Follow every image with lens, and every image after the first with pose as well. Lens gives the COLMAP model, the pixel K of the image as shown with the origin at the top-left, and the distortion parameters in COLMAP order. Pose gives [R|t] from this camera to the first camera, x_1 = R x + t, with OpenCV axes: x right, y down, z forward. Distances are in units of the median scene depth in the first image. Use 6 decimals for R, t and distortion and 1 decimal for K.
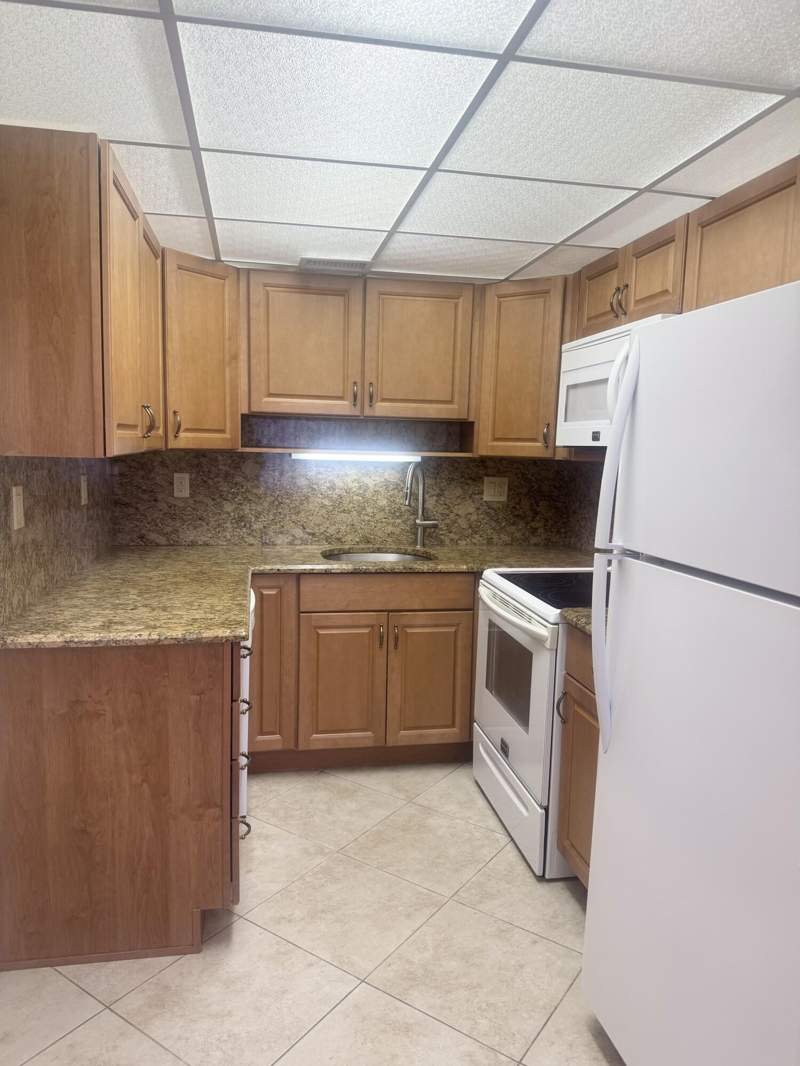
lens RADIAL K [[741.7, 0, 398.2], [0, 741.7, 536.8], [0, 0, 1]] dist [0.166947, -0.348572]
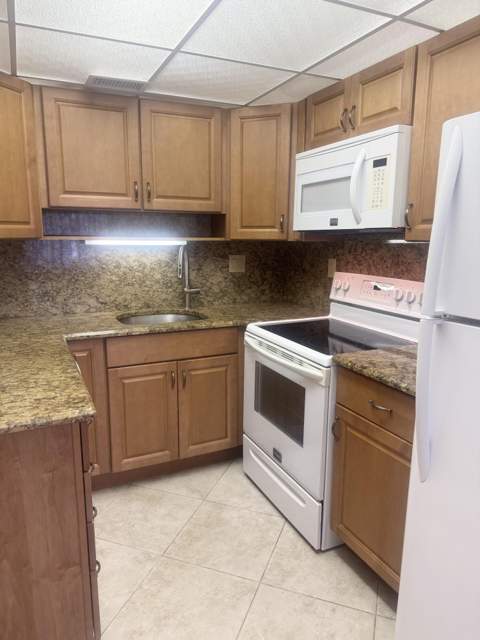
lens RADIAL K [[449.5, 0, 235.9], [0, 449.5, 322.9], [0, 0, 1]] dist [0.076691, -0.107337]
pose [[0.969267, -0.067588, 0.236546, -0.097497], [0.050374, 0.995674, 0.078079, -0.023082], [-0.240799, -0.063764, 0.968478, 0.214433]]
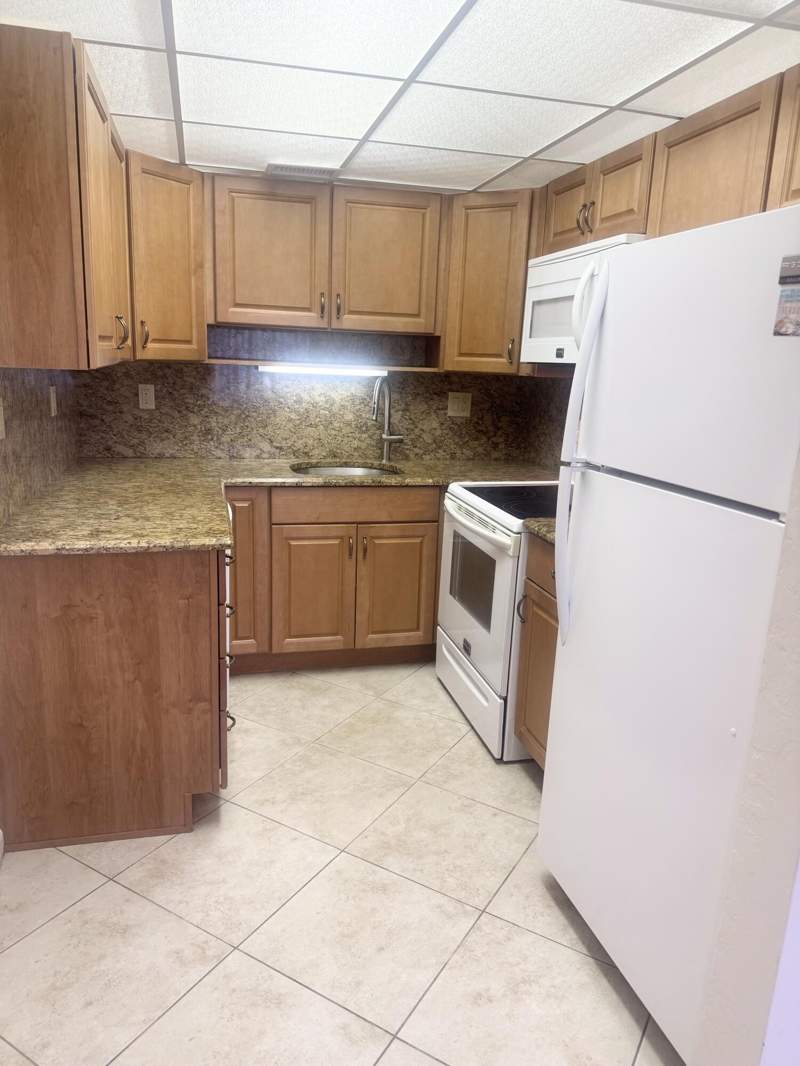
lens RADIAL K [[744.1, 0, 400.0], [0, 744.1, 533.0], [0, 0, 1]] dist [0.130632, -0.227342]
pose [[0.997862, -0.002393, 0.065316, -0.022168], [-0.004704, 0.994109, 0.108284, 0.000963], [-0.065191, -0.108360, 0.991972, -0.038668]]
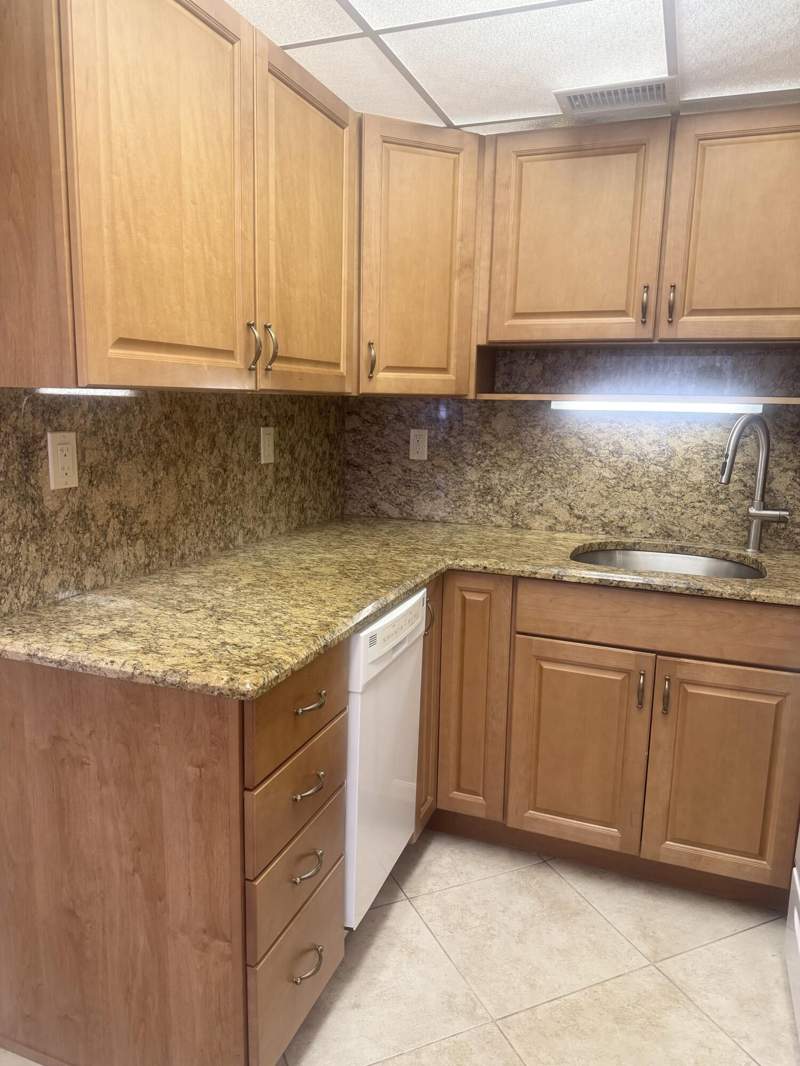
lens RADIAL K [[748.7, 0, 393.1], [0, 748.7, 537.9], [0, 0, 1]] dist [0.076691, -0.107337]
pose [[0.849384, 0.088462, -0.520309, 0.122543], [-0.064997, 0.995881, 0.063211, -0.021421], [0.523758, -0.019872, 0.851635, 0.354781]]
